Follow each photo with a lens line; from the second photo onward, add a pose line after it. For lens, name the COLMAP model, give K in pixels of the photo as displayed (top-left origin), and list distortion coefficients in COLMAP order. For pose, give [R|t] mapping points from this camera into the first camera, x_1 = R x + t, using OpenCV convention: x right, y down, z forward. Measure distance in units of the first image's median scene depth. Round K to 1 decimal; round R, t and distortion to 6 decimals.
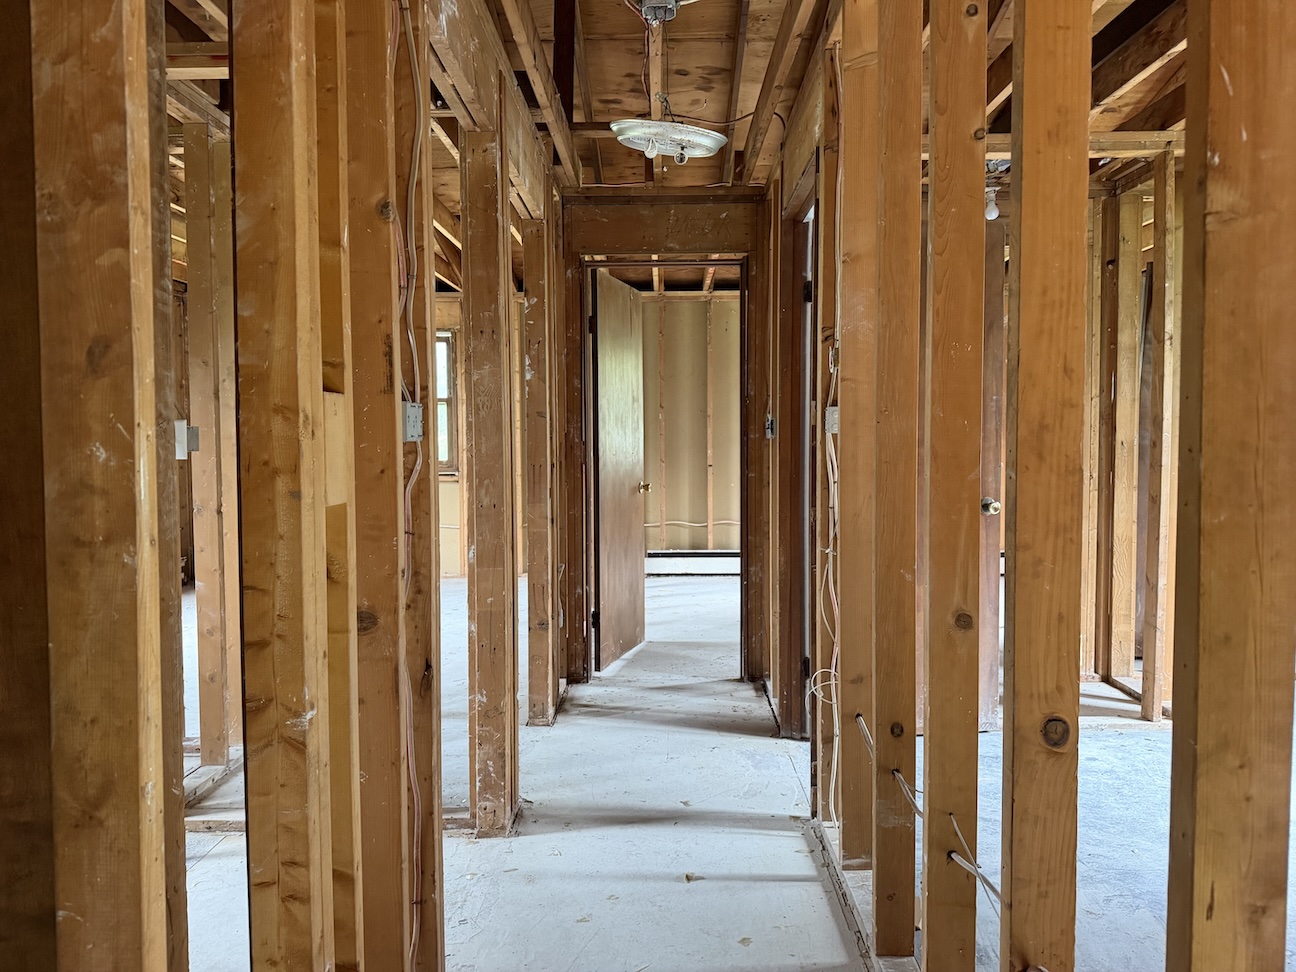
lens RADIAL K [[905.1, 0, 648.4], [0, 905.1, 484.5], [0, 0, 1]] dist [0.049645, -0.060301]
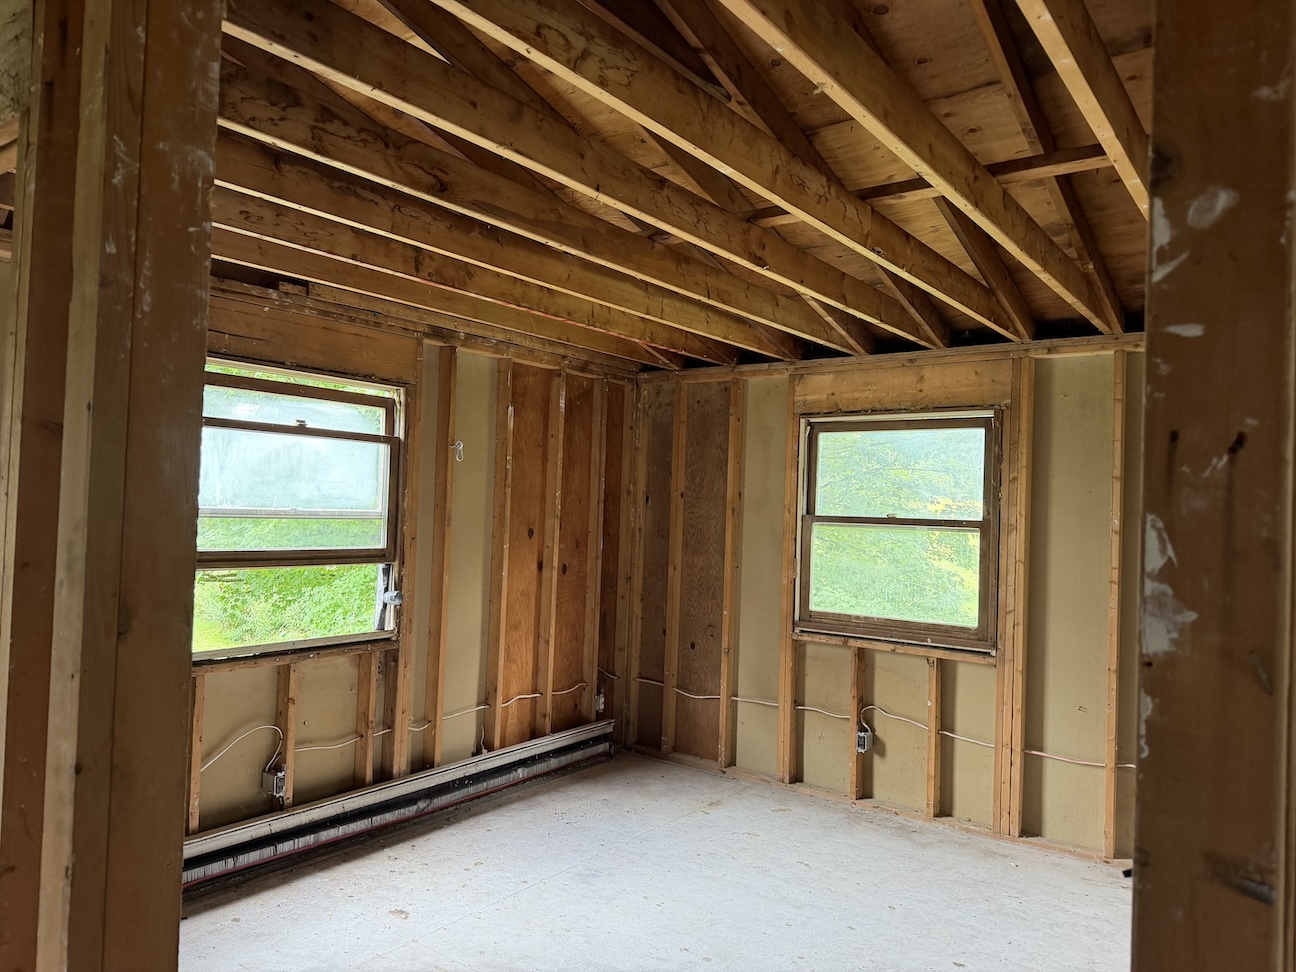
lens RADIAL K [[905.1, 0, 641.4], [0, 905.1, 493.7], [0, 0, 1]] dist [0.049645, -0.060301]
pose [[0.809921, 0.015882, -0.586325, -0.055698], [-0.065276, 0.995864, -0.063194, -0.061716], [0.582896, 0.089455, 0.807608, 0.395889]]
